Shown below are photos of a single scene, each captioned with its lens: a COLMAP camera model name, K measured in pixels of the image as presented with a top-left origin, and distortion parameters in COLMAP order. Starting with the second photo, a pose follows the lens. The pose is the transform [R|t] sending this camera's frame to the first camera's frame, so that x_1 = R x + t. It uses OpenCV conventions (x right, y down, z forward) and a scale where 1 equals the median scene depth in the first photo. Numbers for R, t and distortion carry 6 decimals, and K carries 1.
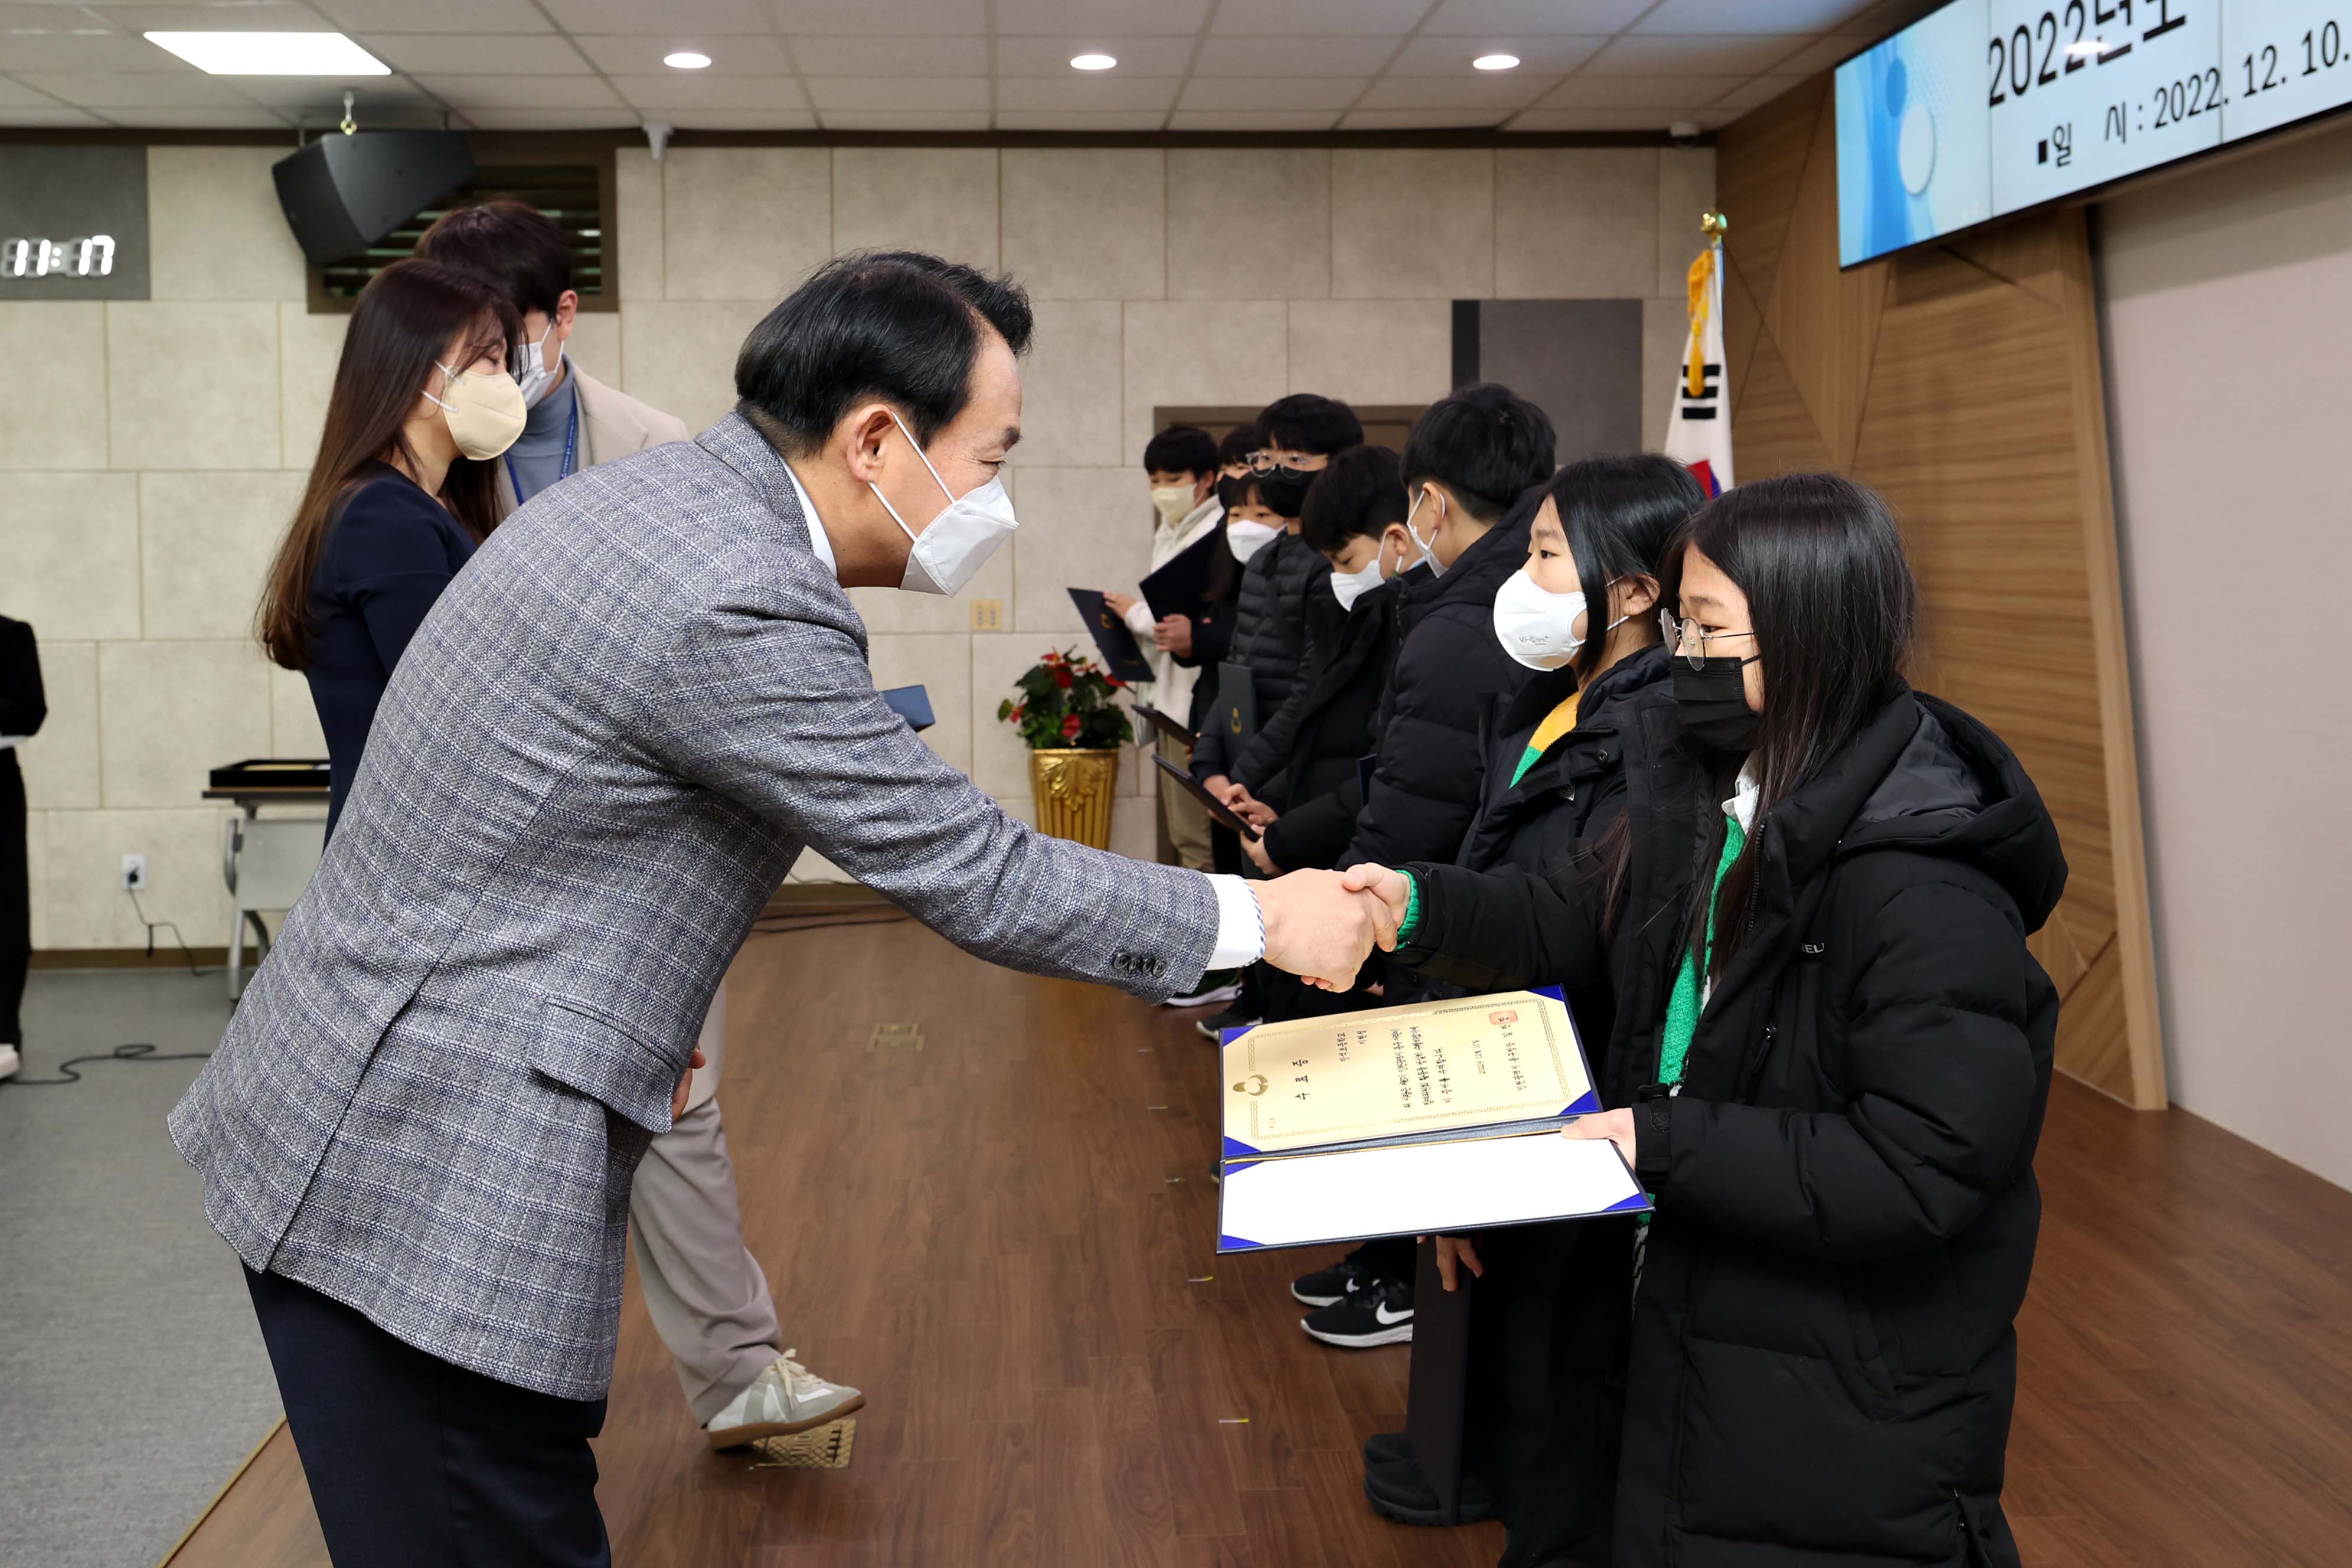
lens RADIAL K [[2335.3, 0, 1097.1], [0, 2335.3, 619.0], [0, 0, 1]] dist [0.009501, 0.000000]
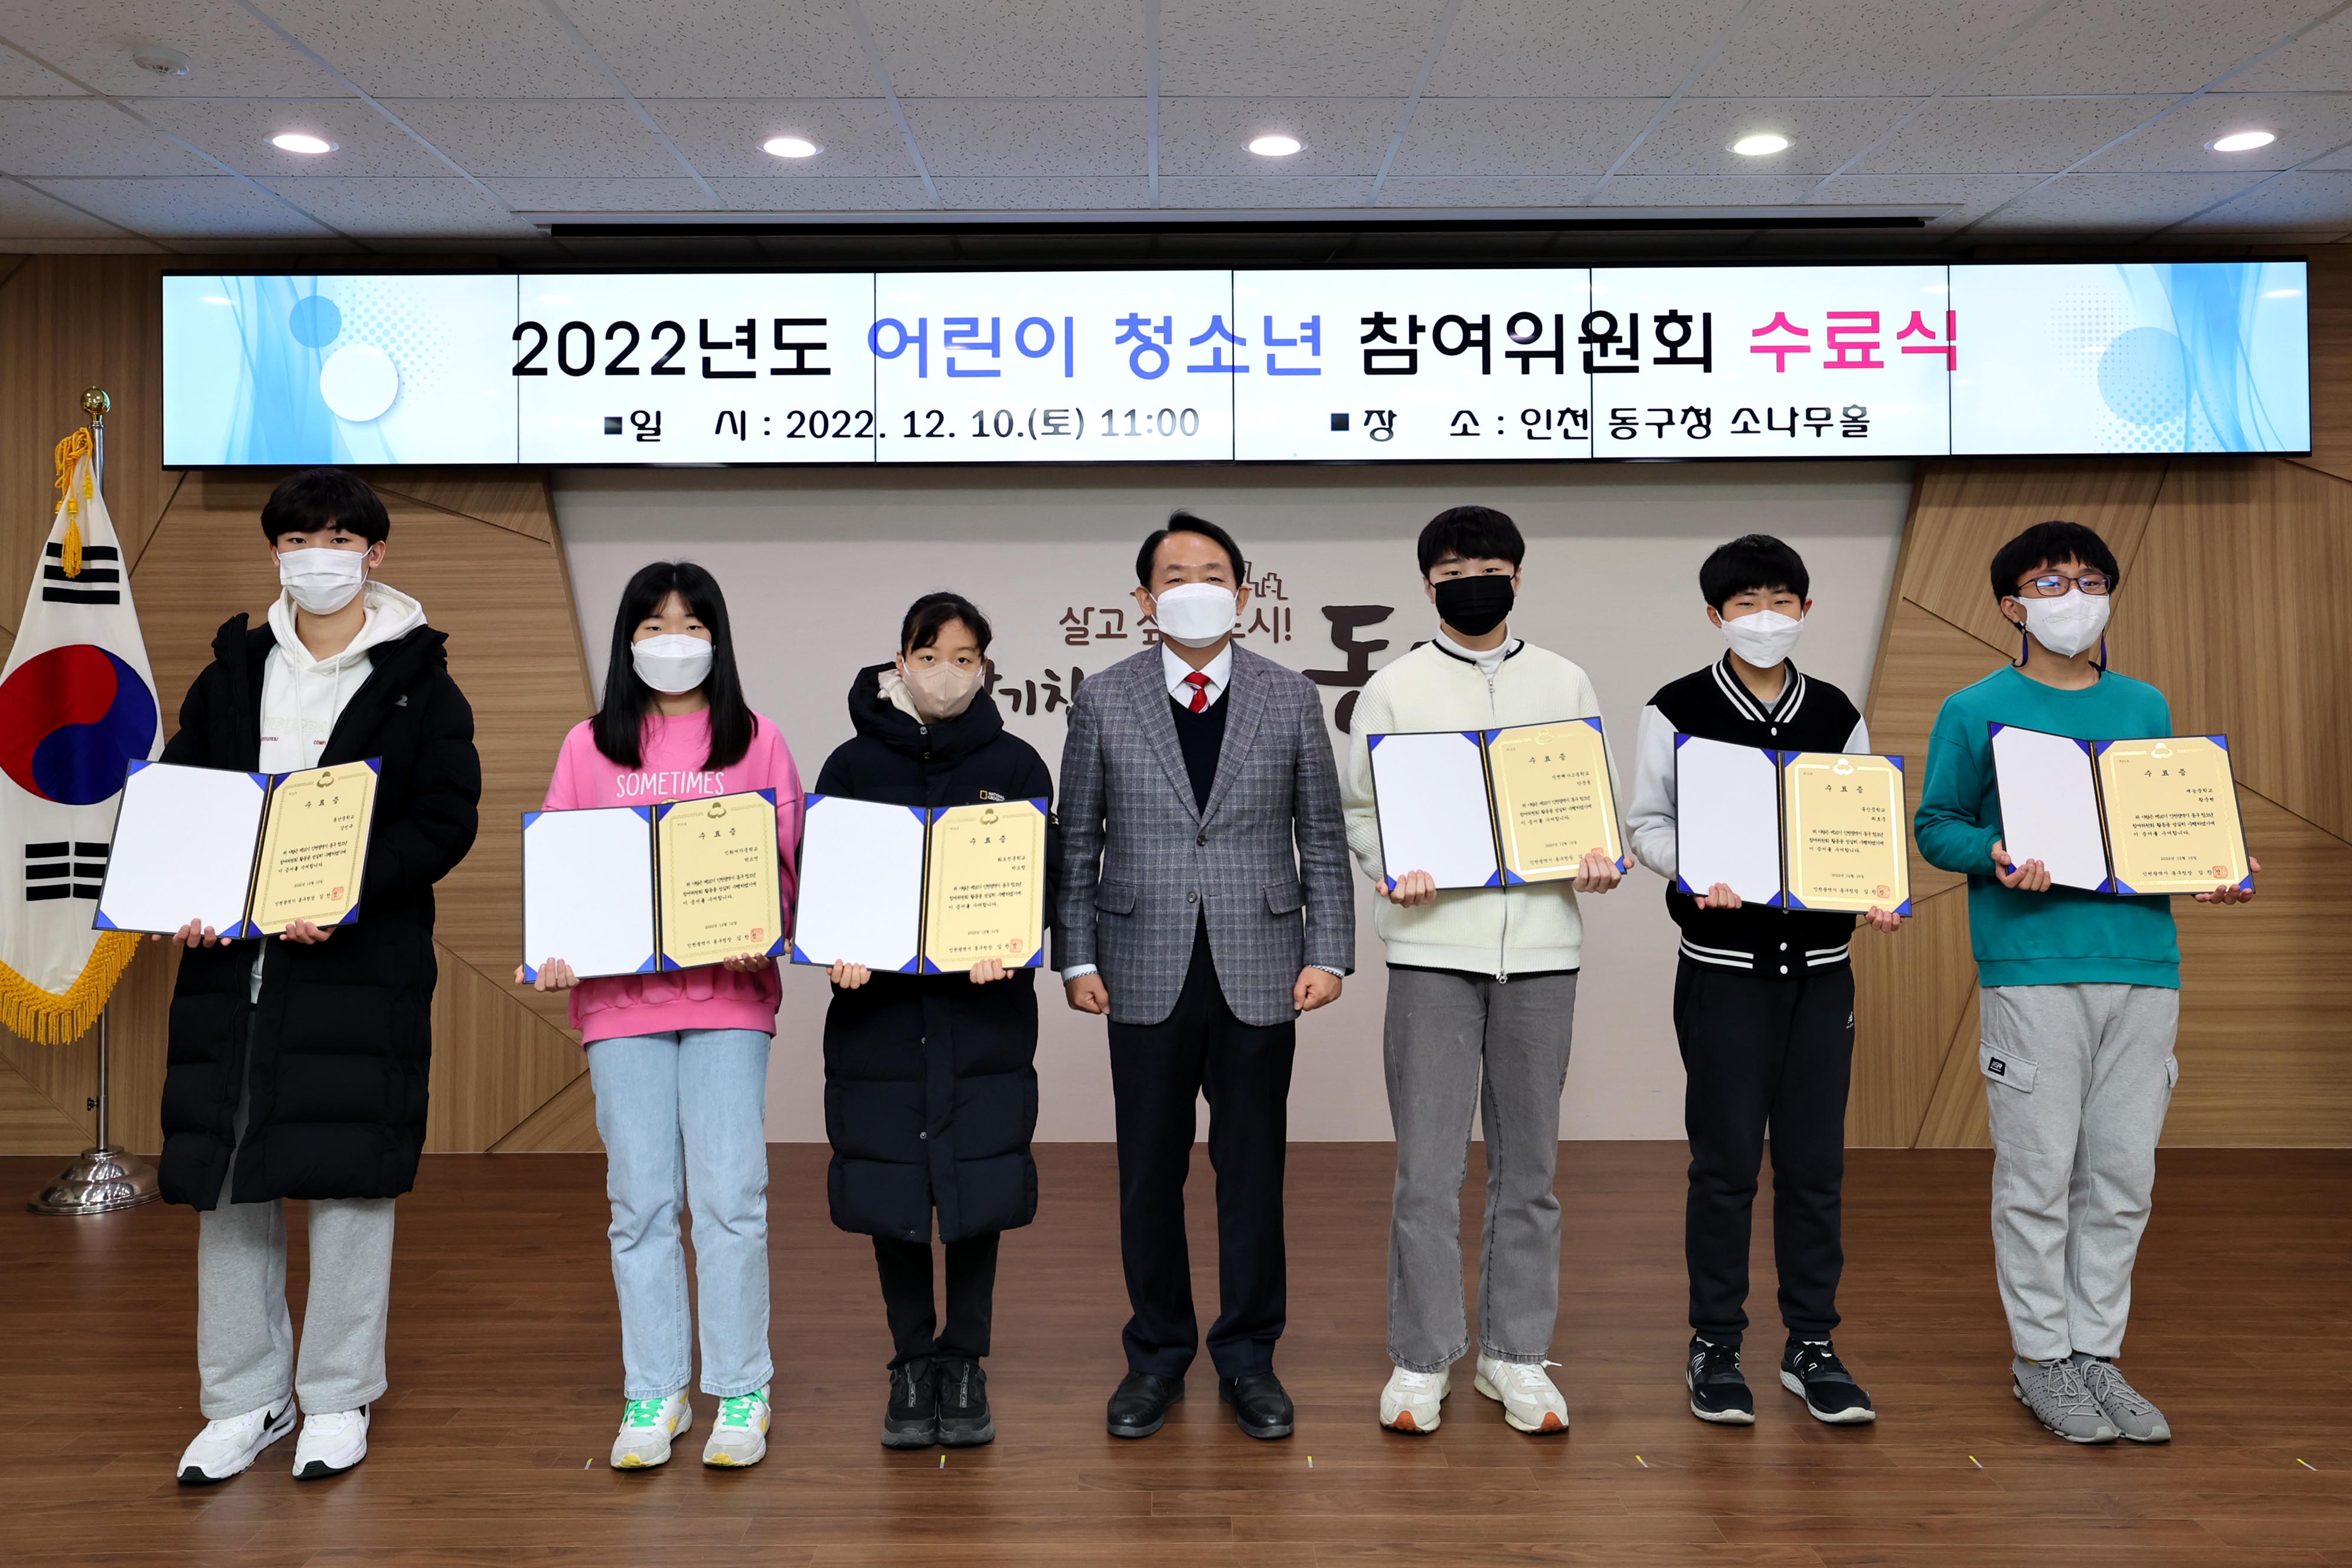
lens RADIAL K [[1850.9, 0, 1157.1], [0, 1850.9, 643.1], [0, 0, 1]] dist [-0.015648, 0.023170]
pose [[0.034813, 0.030046, 0.998942, -0.408050], [0.041421, 0.998646, -0.031481, -0.021476], [-0.998535, 0.042473, 0.033521, 0.440967]]
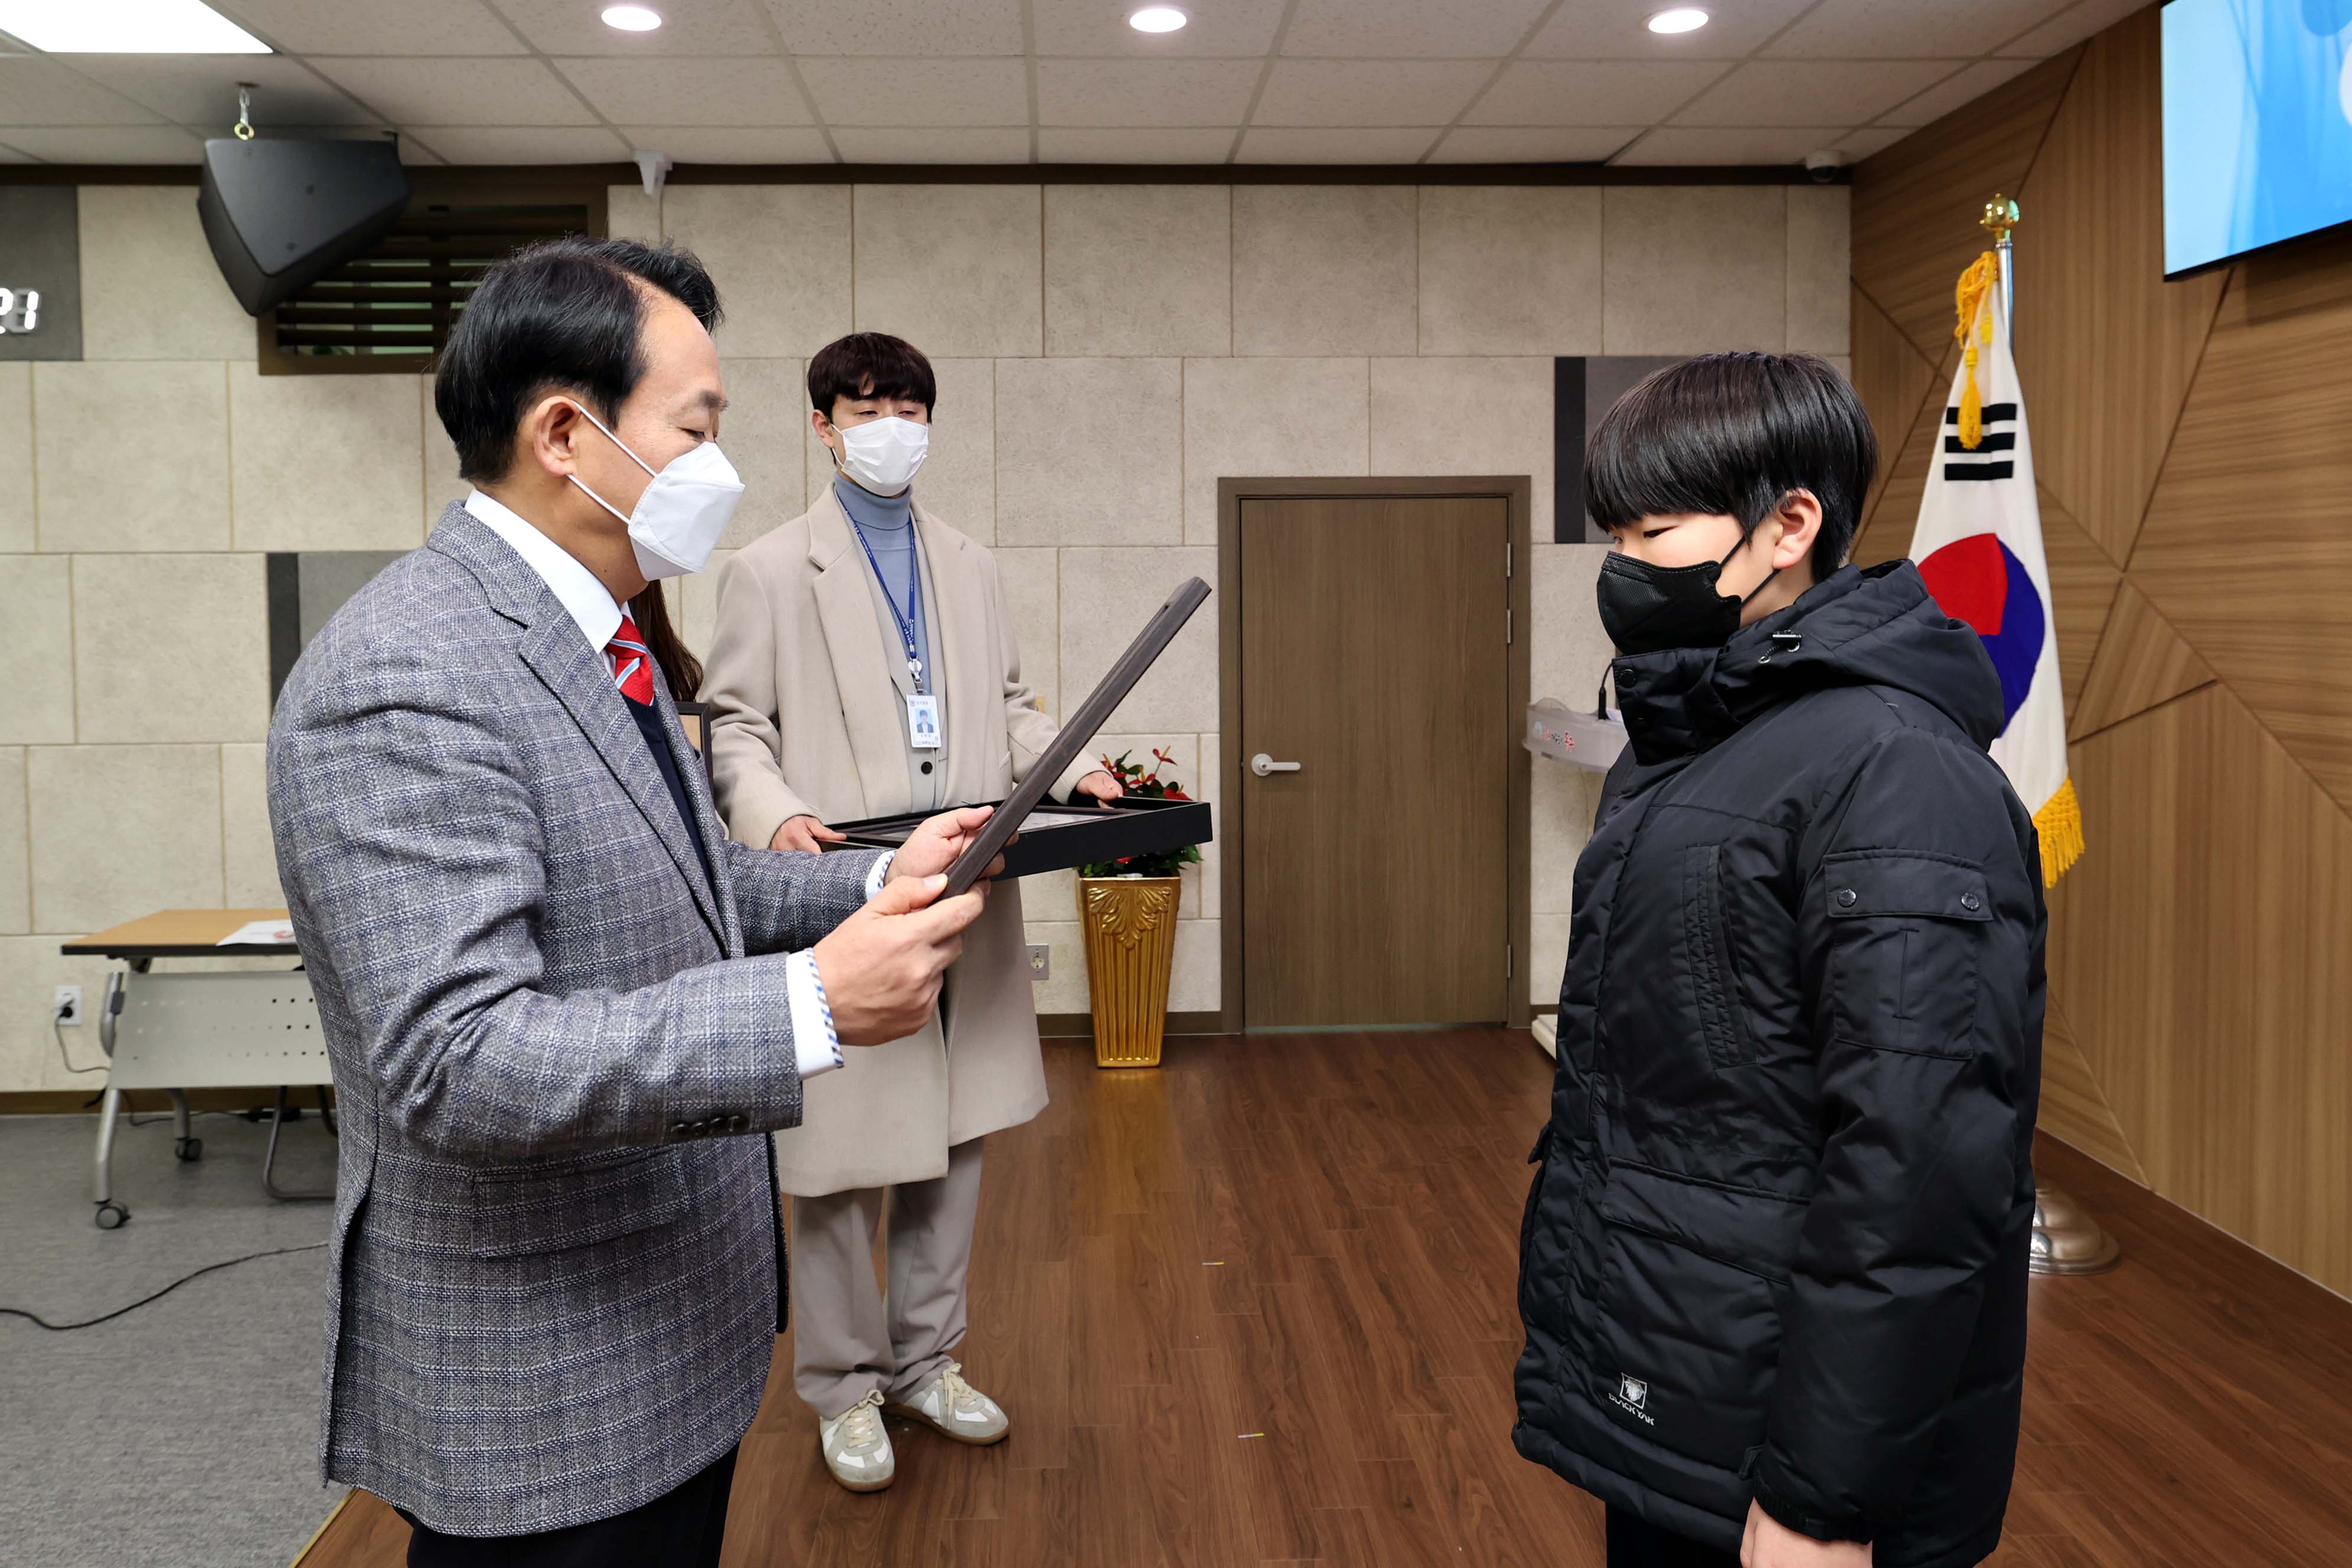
lens RADIAL K [[1585.5, 0, 1106.3], [0, 1585.5, 665.4], [0, 0, 1]] dist [-0.027804, 0.019809]
pose [[0.999917, -0.000473, -0.012886, -0.010345], [0.000558, 0.999978, 0.006641, -0.024650], [0.012882, -0.006648, 0.999895, 0.410865]]
